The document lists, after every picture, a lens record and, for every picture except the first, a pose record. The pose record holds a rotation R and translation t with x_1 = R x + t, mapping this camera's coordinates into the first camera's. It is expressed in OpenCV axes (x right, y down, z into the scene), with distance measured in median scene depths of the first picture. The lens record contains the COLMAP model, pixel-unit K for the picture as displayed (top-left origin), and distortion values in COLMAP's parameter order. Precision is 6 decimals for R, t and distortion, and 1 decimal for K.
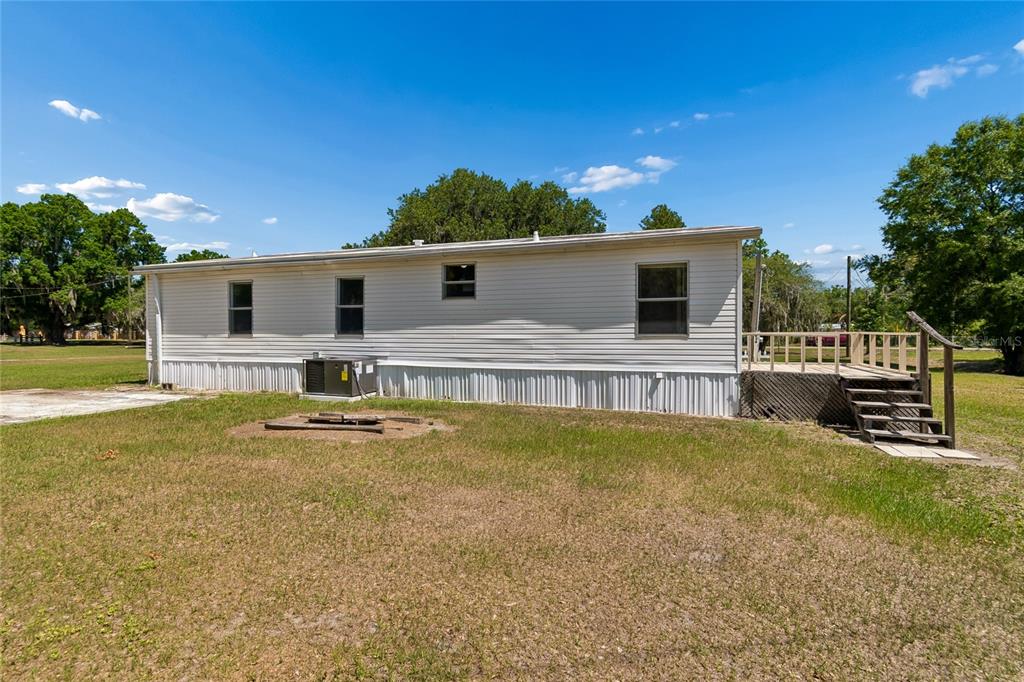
lens RADIAL K [[452.8, 0, 512.0], [0, 452.8, 341.0], [0, 0, 1]] dist [0.002233, 0.000272]
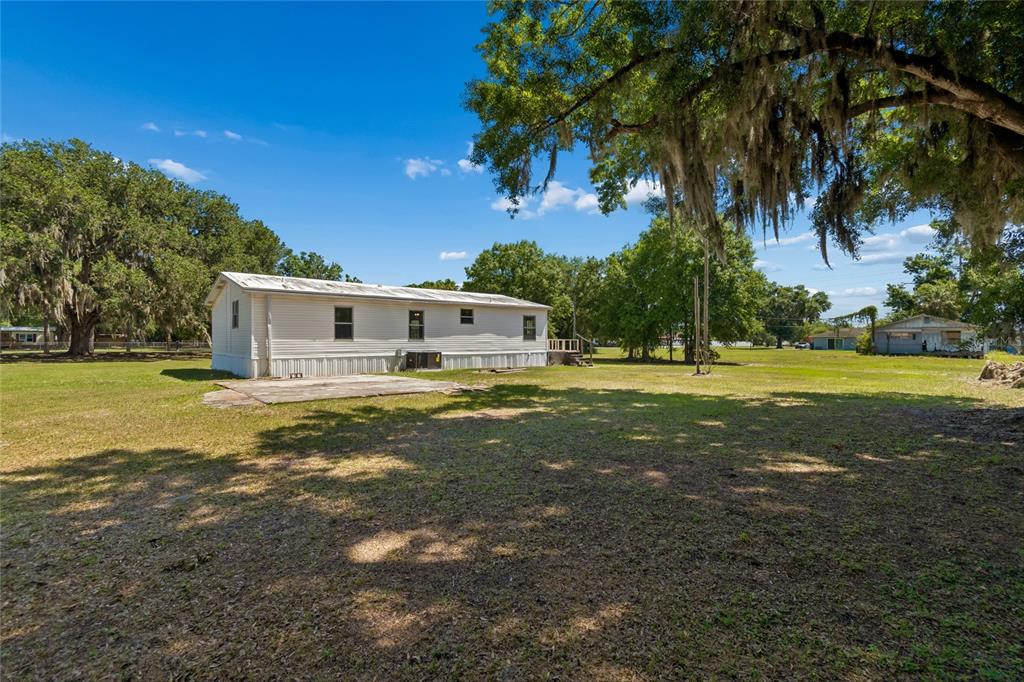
lens RADIAL K [[451.2, 0, 509.4], [0, 451.2, 334.0], [0, 0, 1]] dist [0.005145, 0.000334]
pose [[0.533244, 0.012552, 0.845869, -1.988310], [0.012572, 0.999662, -0.022760, 0.011643], [-0.845868, 0.022771, 0.532906, -0.408537]]
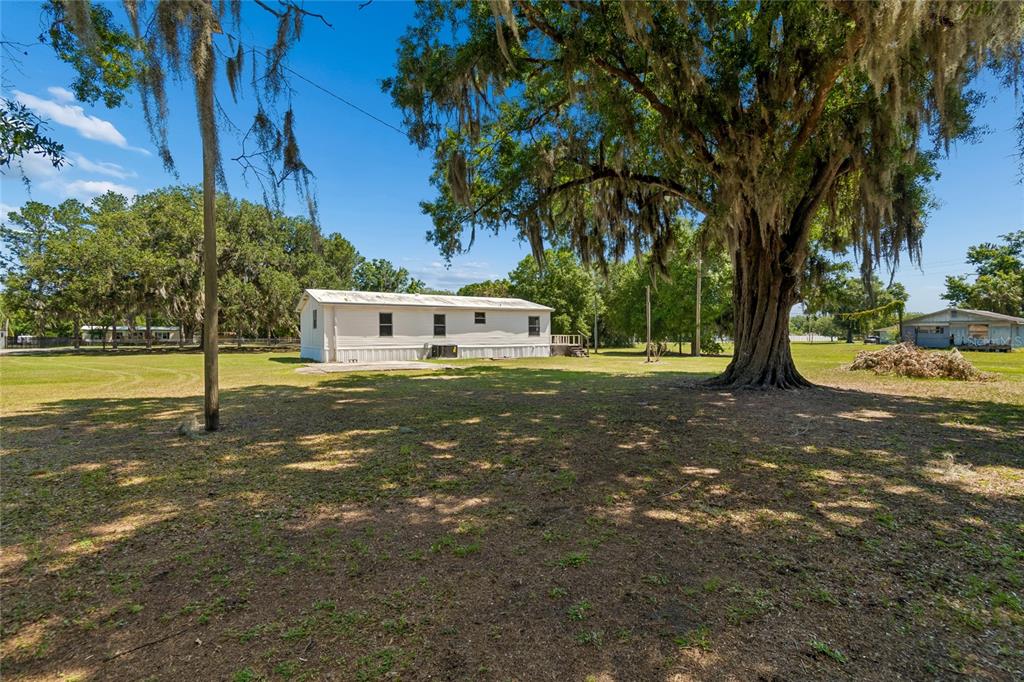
lens RADIAL K [[457.3, 0, 510.3], [0, 457.3, 330.6], [0, 0, 1]] dist [0.003039, 0.000101]
pose [[0.657805, 0.007029, 0.753156, -2.315060], [0.015259, 0.999627, -0.022656, 0.023373], [-0.753034, 0.026396, 0.657452, -1.156833]]
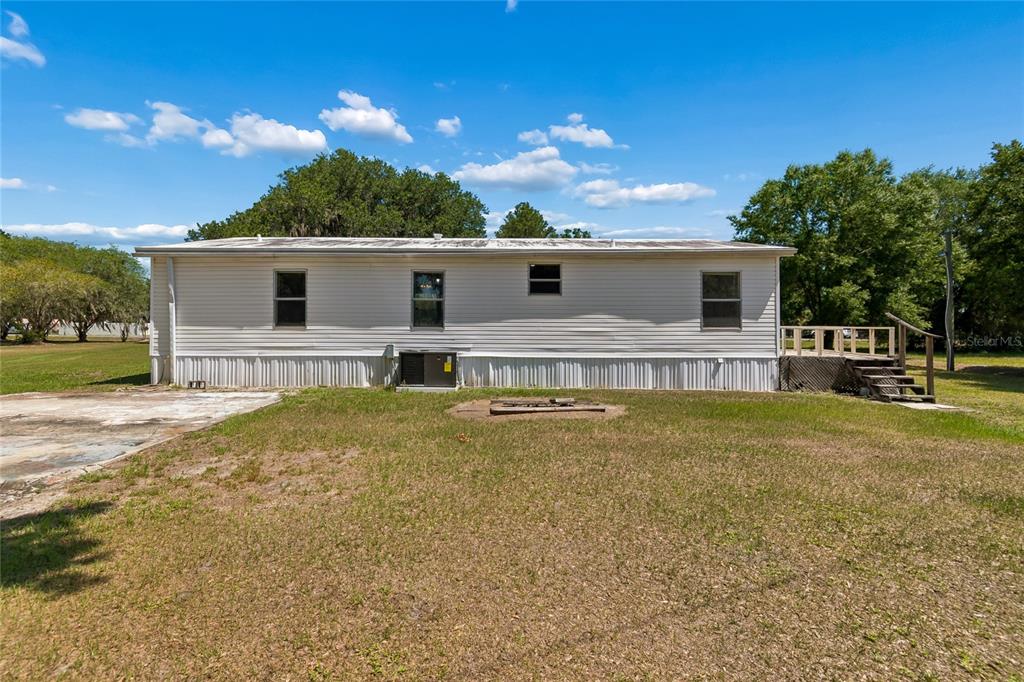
lens RADIAL K [[457.3, 0, 510.3], [0, 457.3, 330.6], [0, 0, 1]] dist [0.003039, 0.000101]
pose [[0.956130, 0.000200, 0.292943, -0.538853], [0.001062, 0.999991, -0.004150, -0.002231], [-0.292941, 0.004279, 0.956121, -0.039132]]
